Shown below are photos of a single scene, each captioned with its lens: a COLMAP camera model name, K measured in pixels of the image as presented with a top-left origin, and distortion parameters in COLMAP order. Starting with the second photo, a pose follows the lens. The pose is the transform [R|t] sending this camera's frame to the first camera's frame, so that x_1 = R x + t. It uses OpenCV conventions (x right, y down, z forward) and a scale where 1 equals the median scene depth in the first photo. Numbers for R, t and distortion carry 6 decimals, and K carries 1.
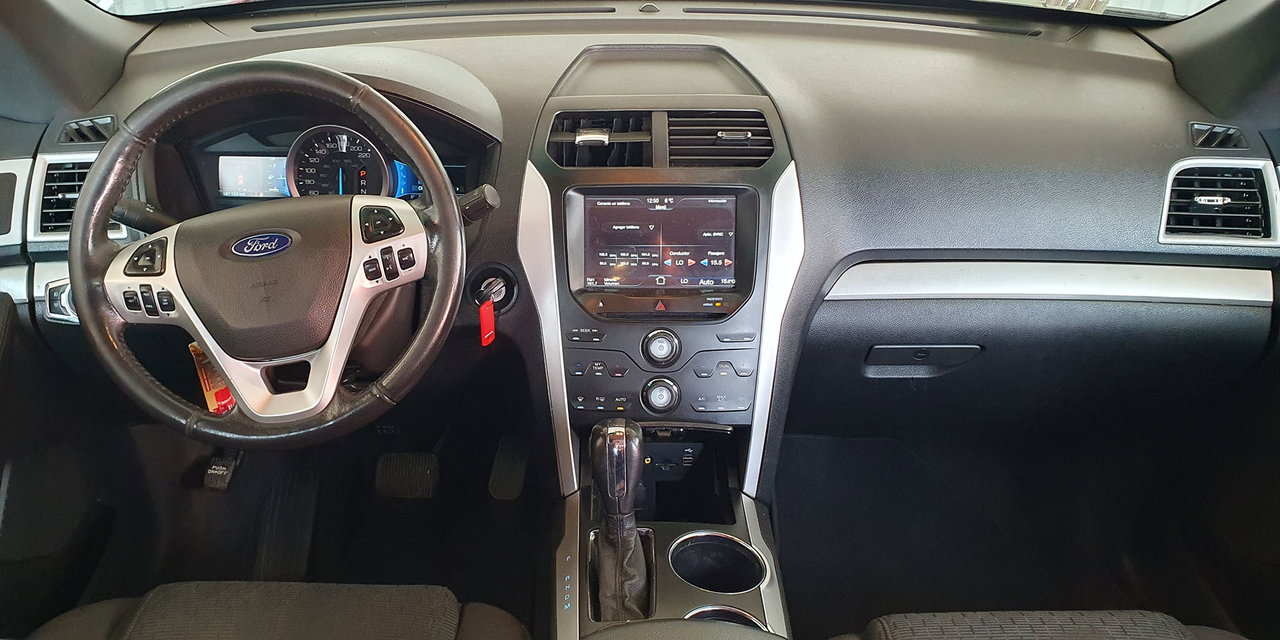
lens RADIAL K [[1047.9, 0, 606.3], [0, 1047.9, 336.4], [0, 0, 1]] dist [0.154024, -0.279288]
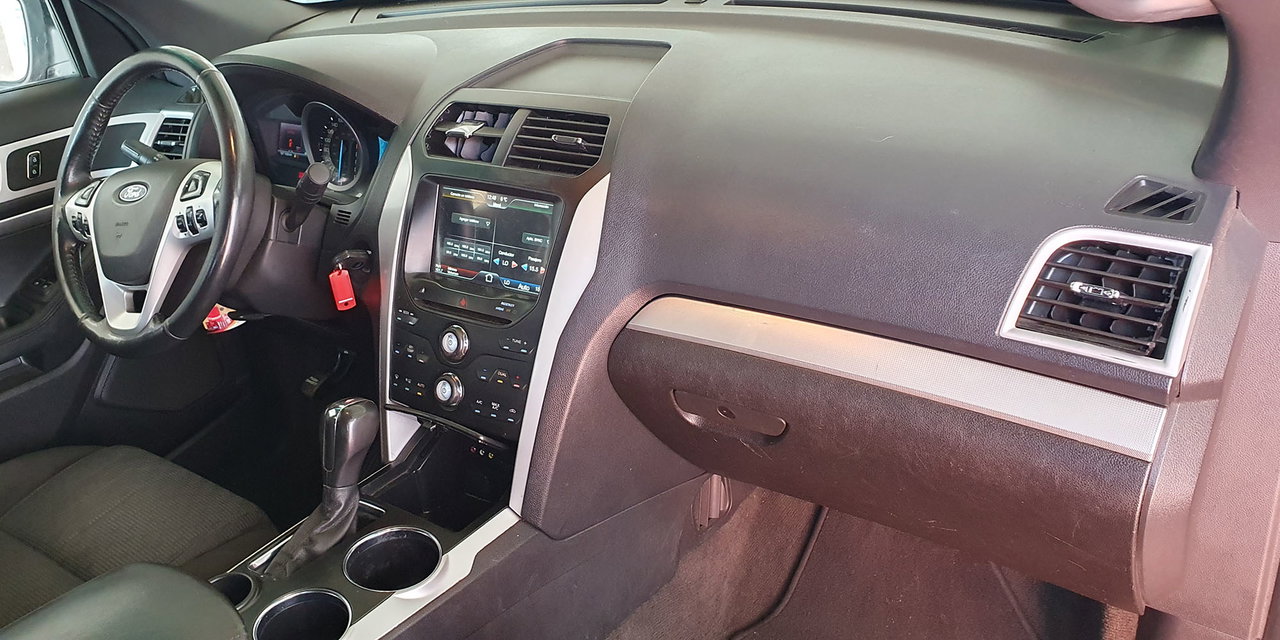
lens RADIAL K [[1047.9, 0, 606.3], [0, 1047.9, 336.4], [0, 0, 1]] dist [0.154024, -0.279288]
pose [[0.797870, 0.188978, -0.572442, 0.724284], [-0.175129, 0.981301, 0.079859, -0.098367], [0.576830, 0.036534, 0.816047, 0.252940]]
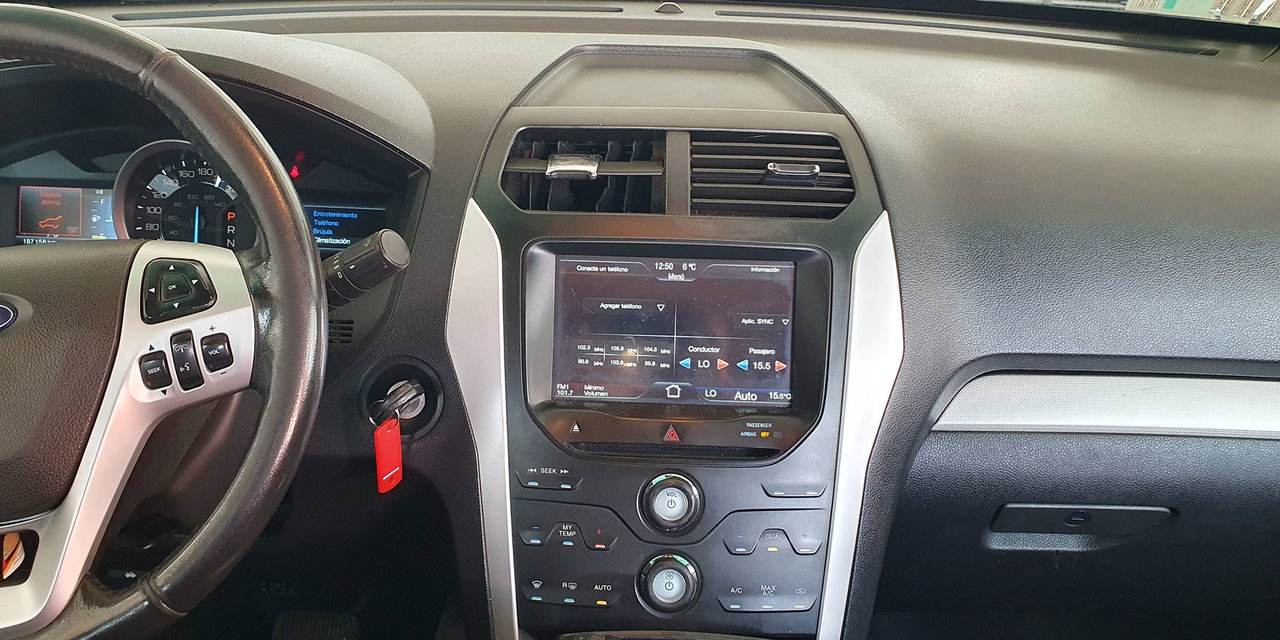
lens RADIAL K [[1040.9, 0, 617.6], [0, 1040.9, 327.8], [0, 0, 1]] dist [0.143559, -0.432616]
pose [[0.999544, 0.028455, -0.010082, 0.023522], [-0.029175, 0.996333, -0.080429, -0.040077], [0.007757, 0.080686, 0.996709, 0.371029]]
